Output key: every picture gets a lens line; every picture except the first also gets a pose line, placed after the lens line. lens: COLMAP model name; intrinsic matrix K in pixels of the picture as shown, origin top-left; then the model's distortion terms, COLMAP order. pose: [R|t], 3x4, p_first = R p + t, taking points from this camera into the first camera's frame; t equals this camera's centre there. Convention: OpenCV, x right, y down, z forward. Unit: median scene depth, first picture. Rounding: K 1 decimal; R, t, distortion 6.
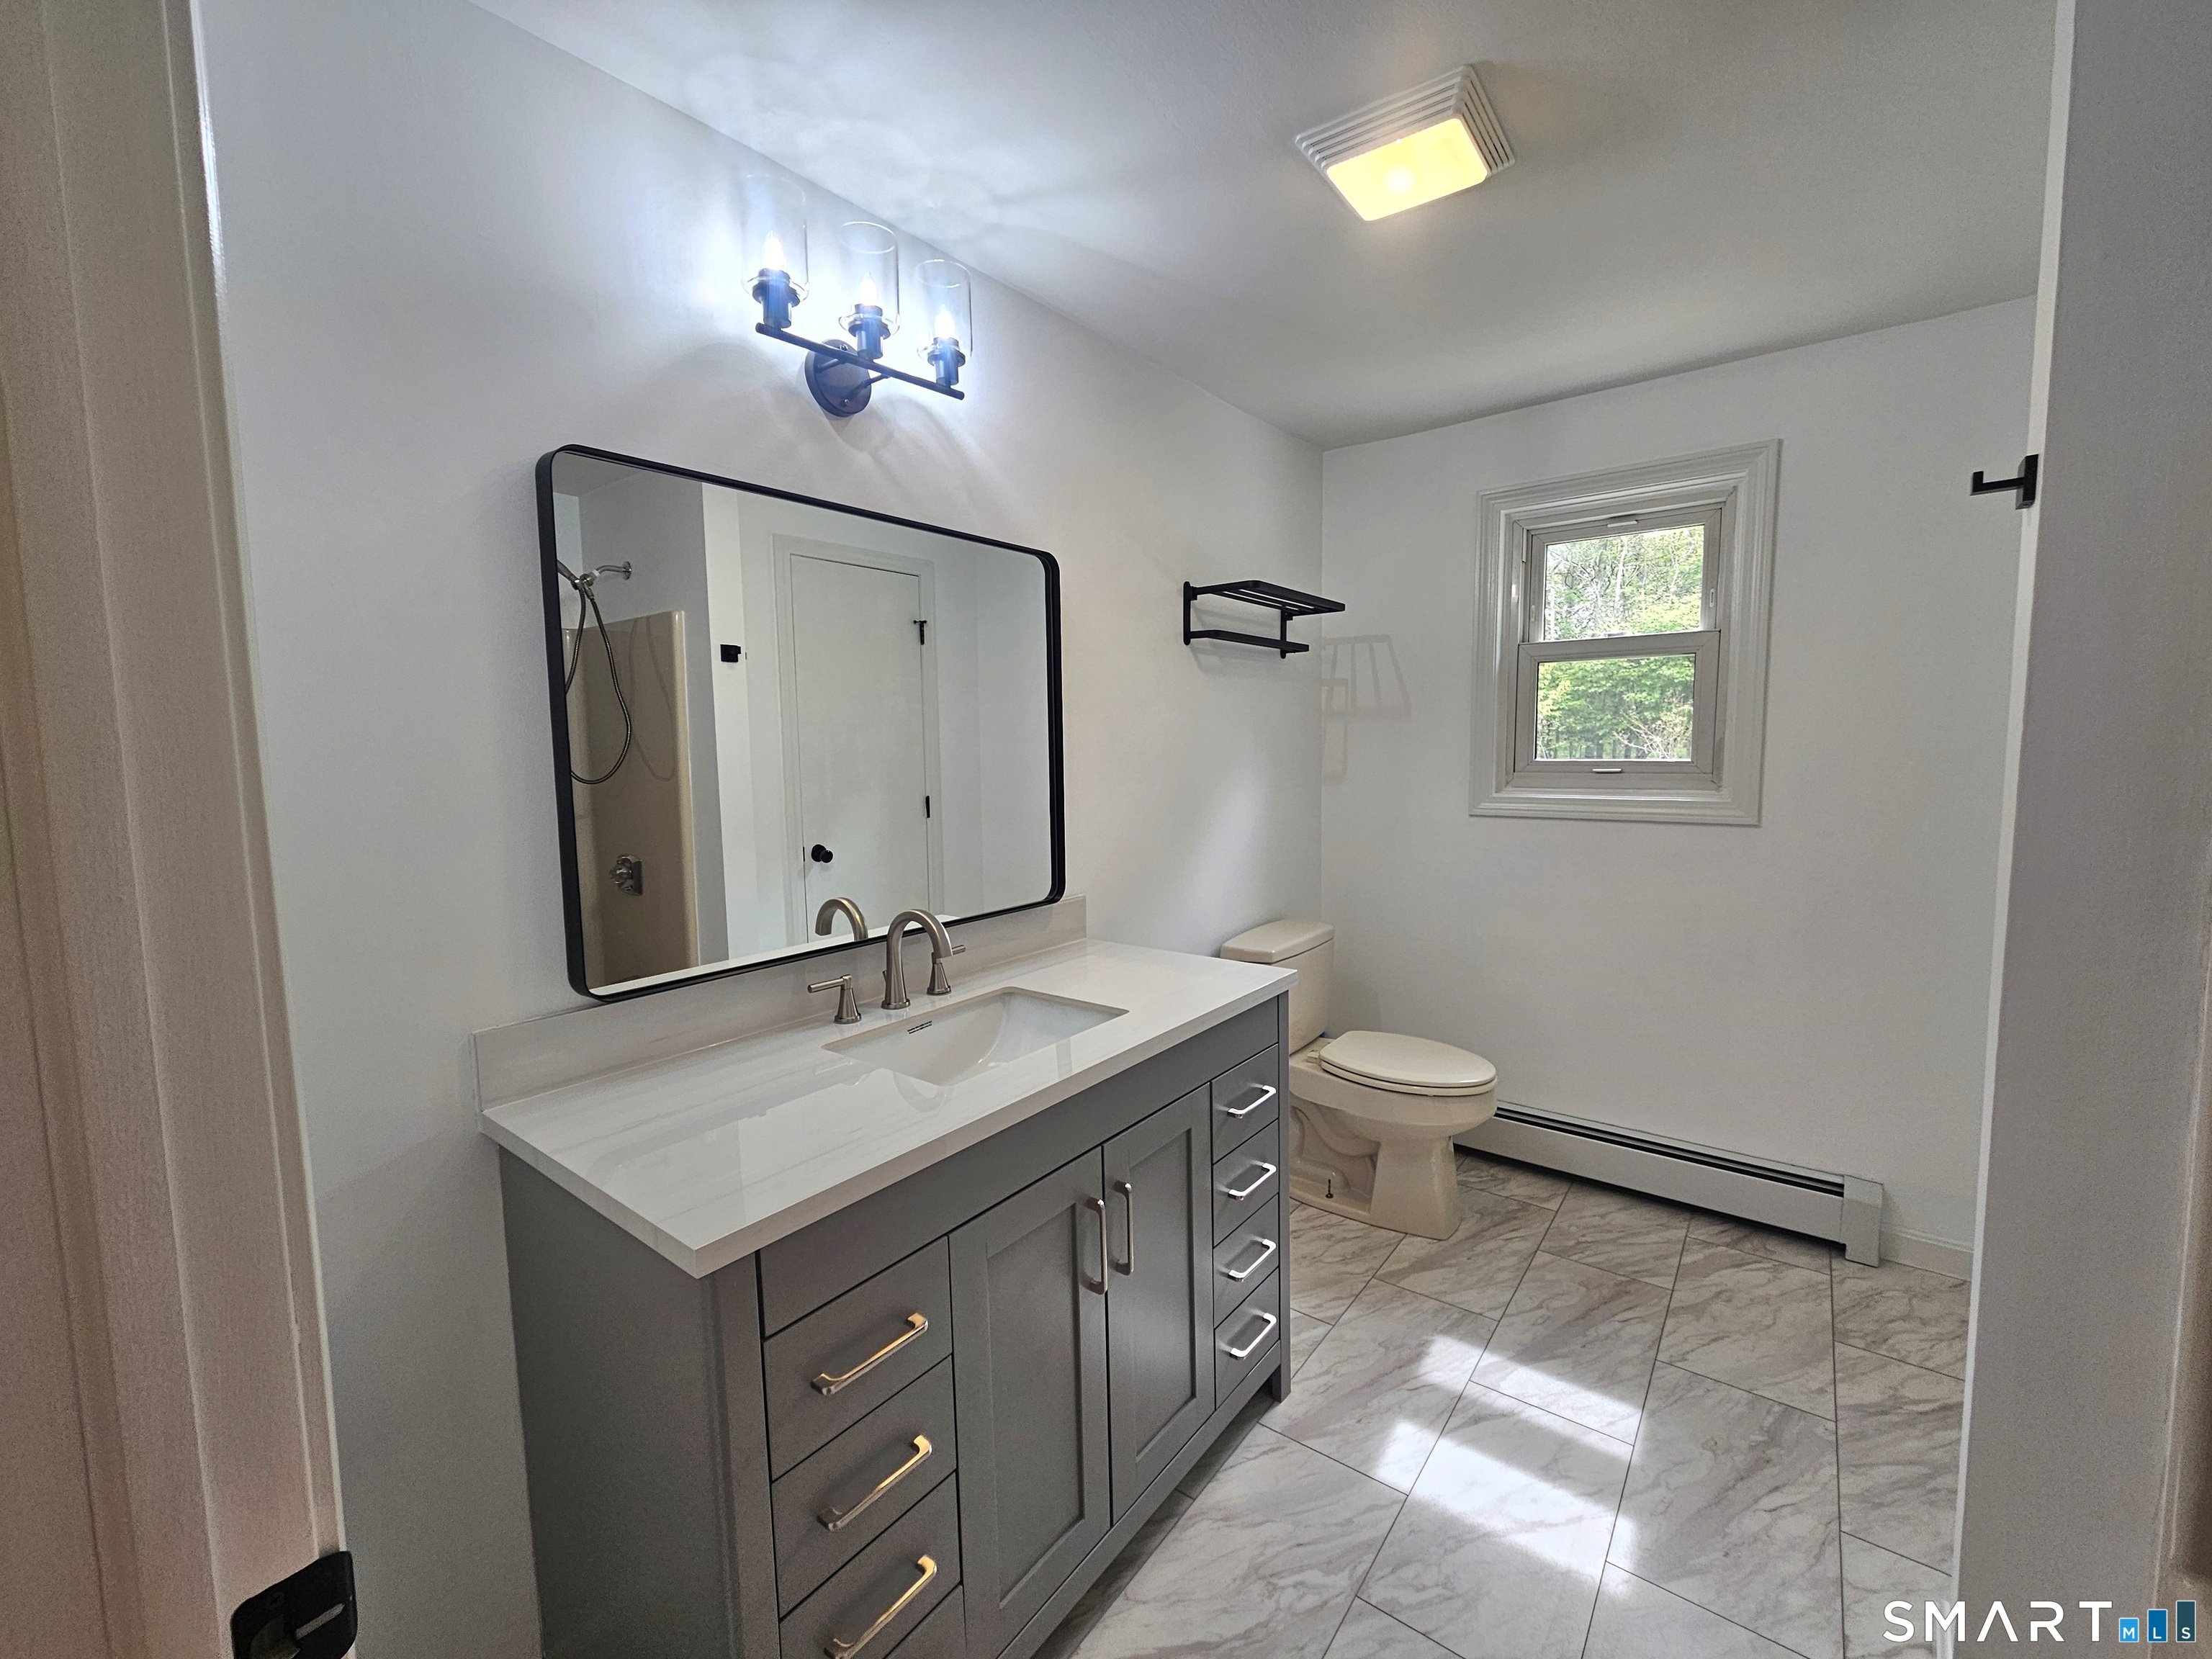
lens RADIAL K [[912.0, 0, 1109.2], [0, 912.0, 825.6], [0, 0, 1]] dist [-0.000047, 0.000357]
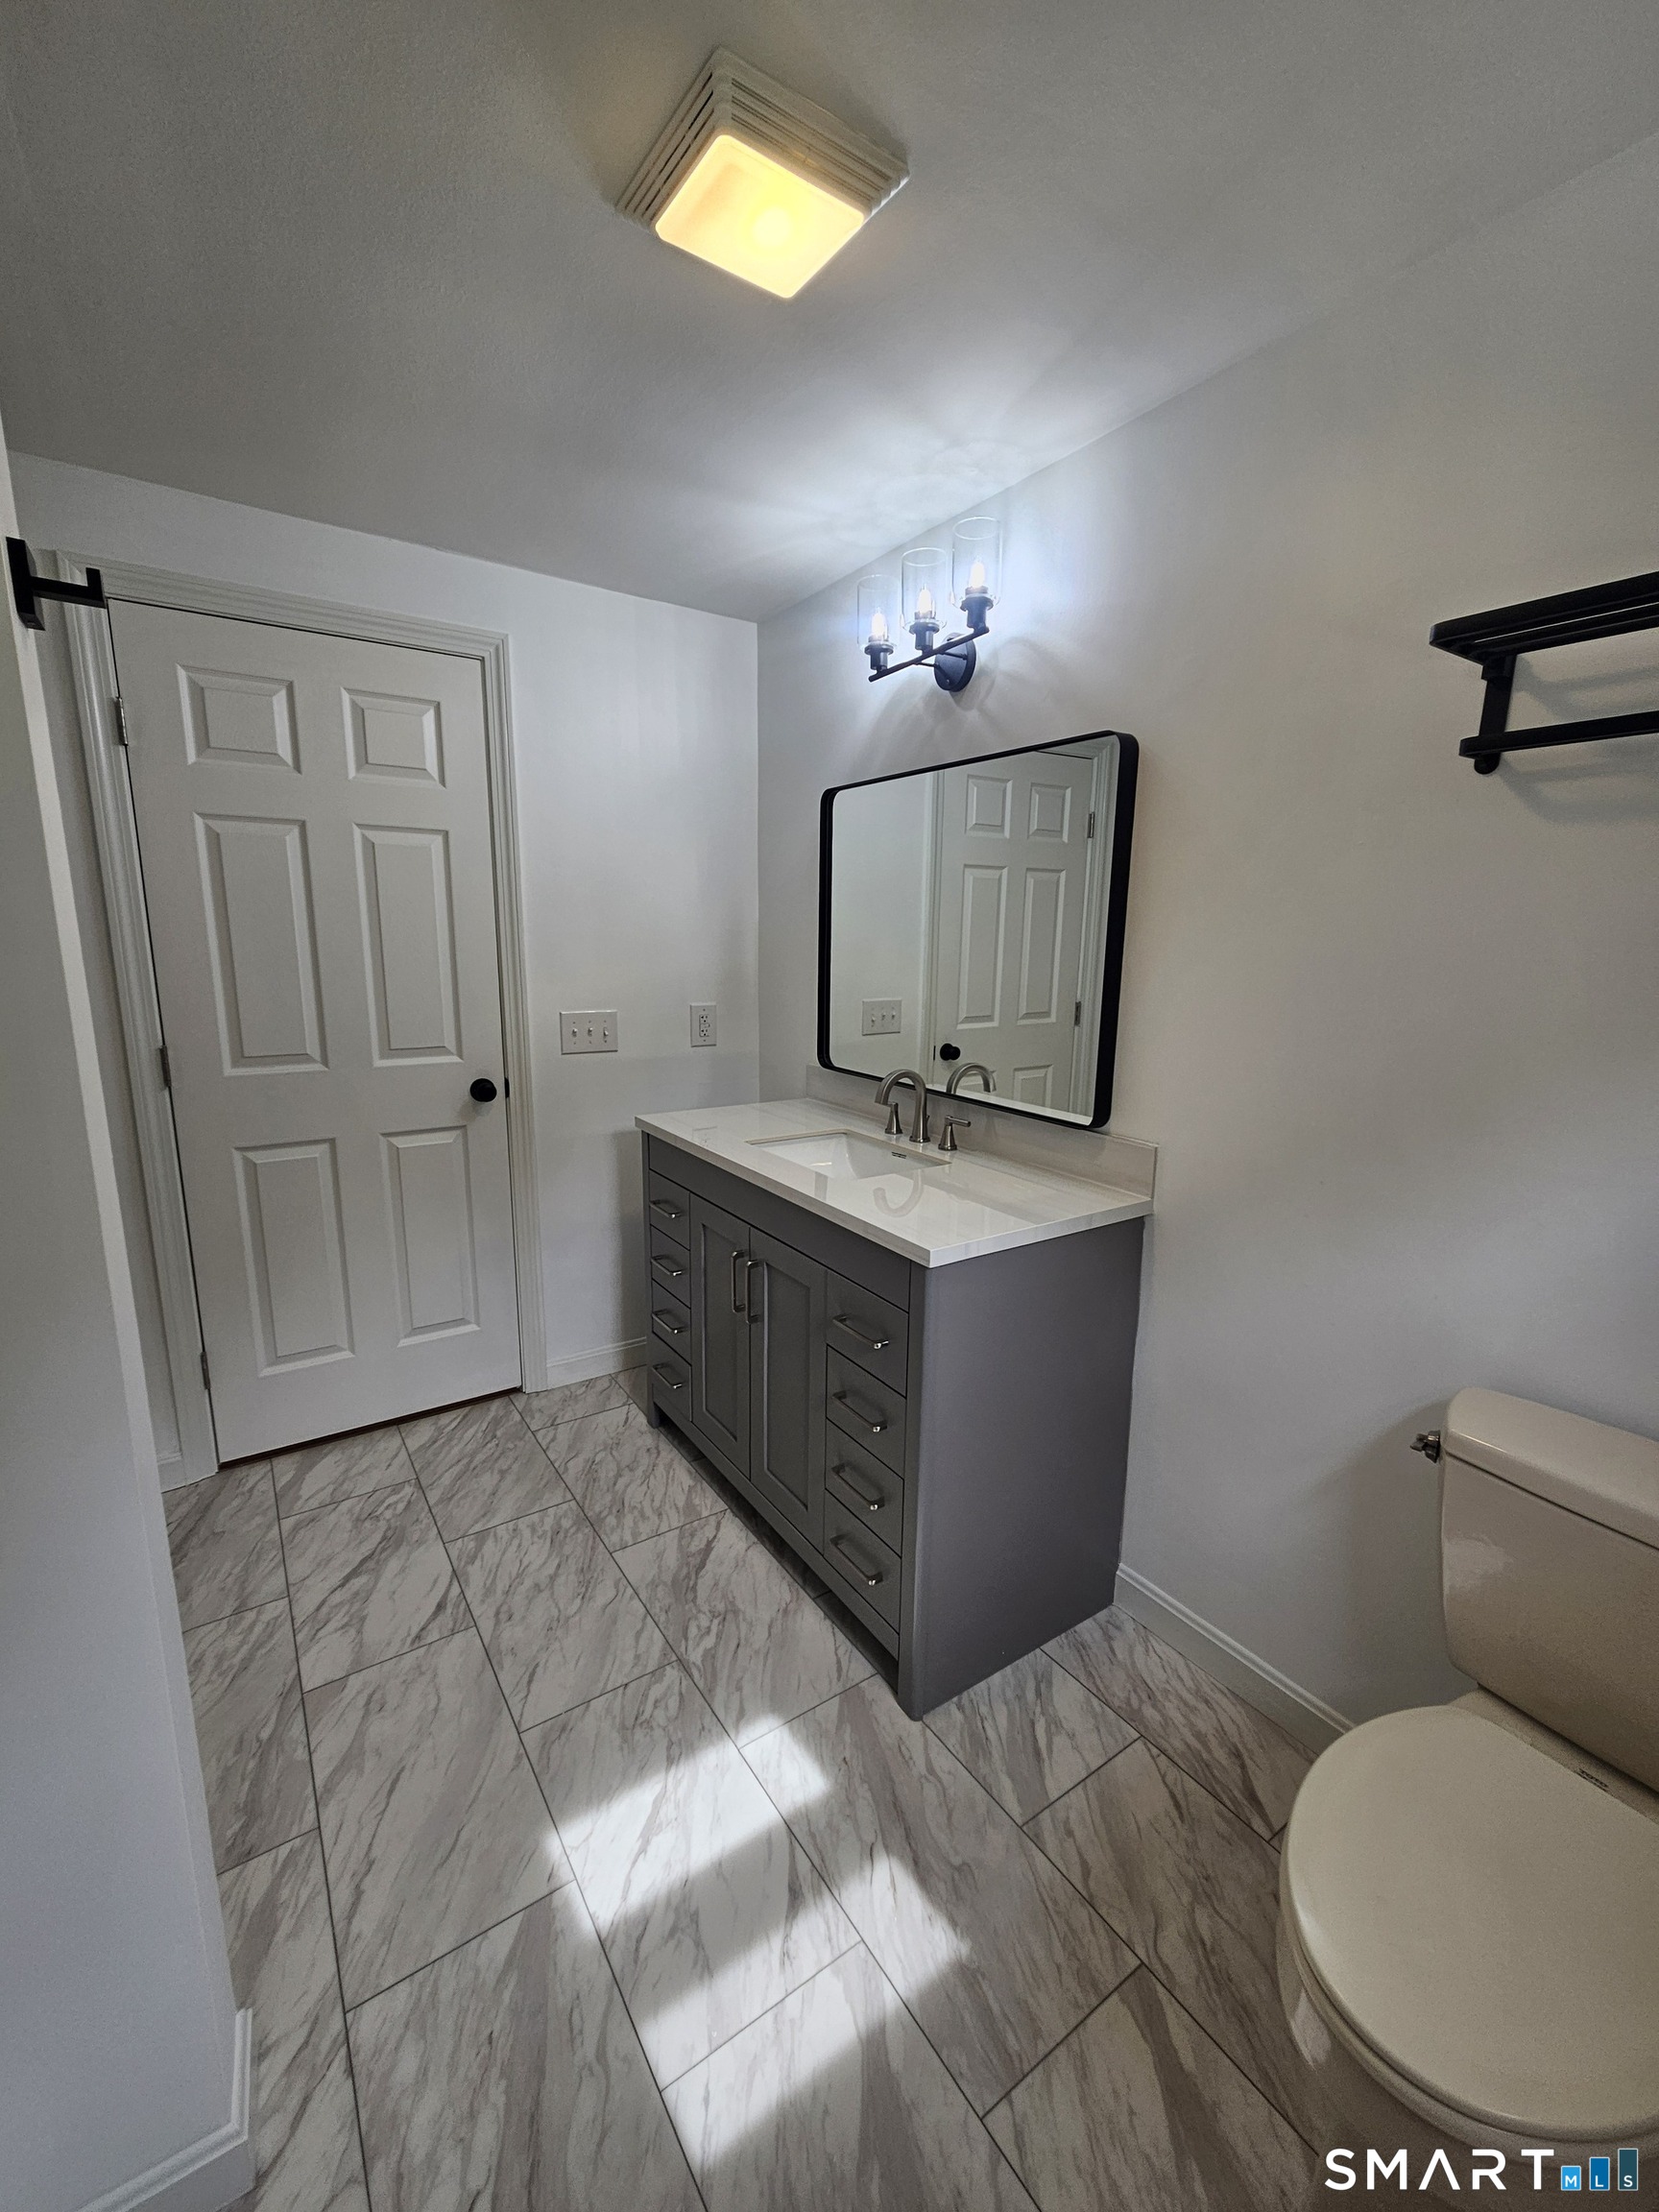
lens RADIAL K [[912.0, 0, 832.8], [0, 912.0, 1111.9], [0, 0, 1]] dist [-0.000047, 0.000357]
pose [[-0.313531, 0.195626, -0.929209, 1.075739], [-0.097079, 0.966819, 0.236300, -0.154125], [0.944603, 0.164294, -0.284136, 1.277661]]
